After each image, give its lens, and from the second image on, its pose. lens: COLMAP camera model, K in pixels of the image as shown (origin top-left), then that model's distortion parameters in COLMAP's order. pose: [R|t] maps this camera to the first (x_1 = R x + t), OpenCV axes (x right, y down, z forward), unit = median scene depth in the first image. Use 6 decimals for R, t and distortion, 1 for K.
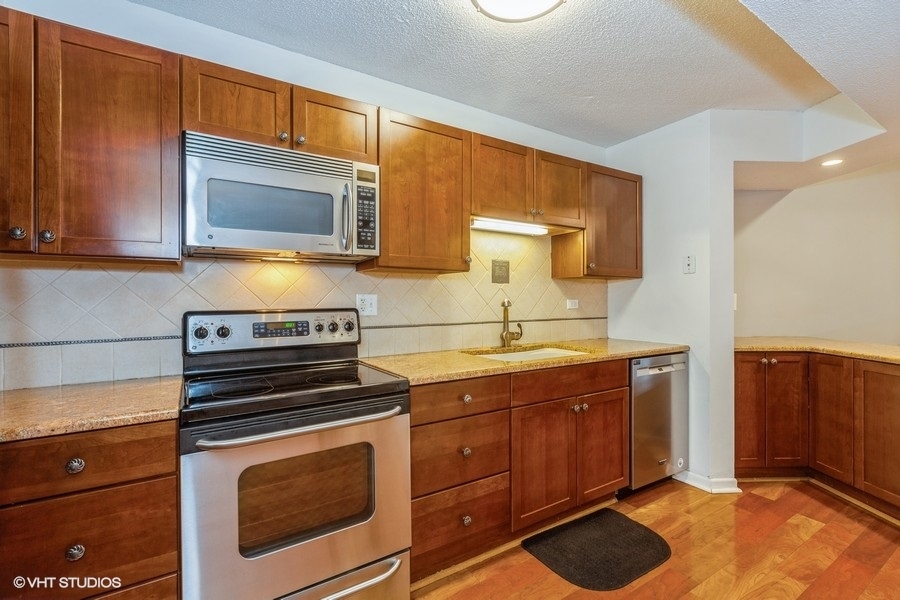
lens RADIAL K [[399.3, 0, 450.0], [0, 399.3, 293.3], [0, 0, 1]] dist [0.002505, 0.000115]
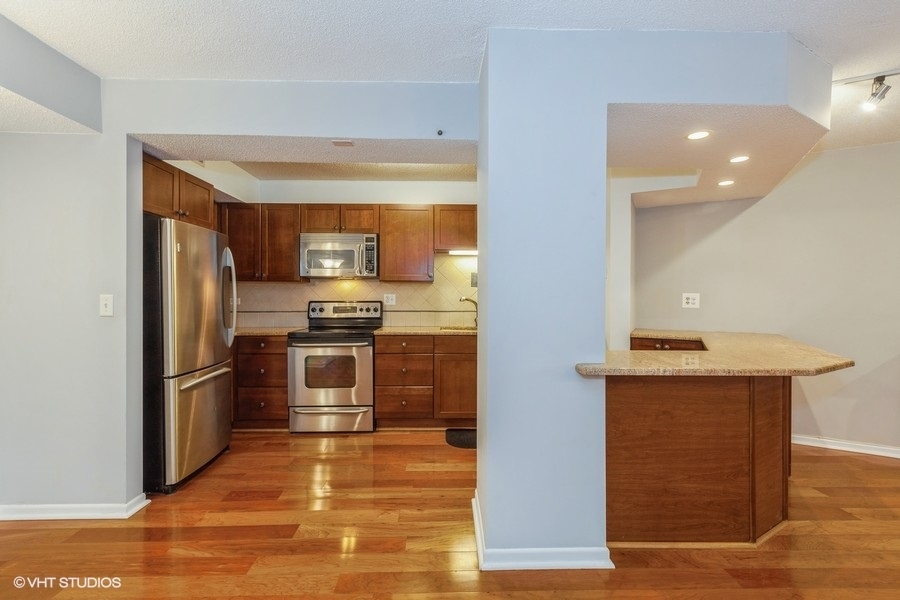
lens RADIAL K [[399.3, 0, 450.0], [0, 399.3, 293.3], [0, 0, 1]] dist [0.002505, 0.000115]
pose [[0.862249, 0.000983, -0.506483, 1.231195], [0.001231, 0.999991, 0.004036, -0.010157], [0.506482, -0.004104, 0.862241, -0.633140]]
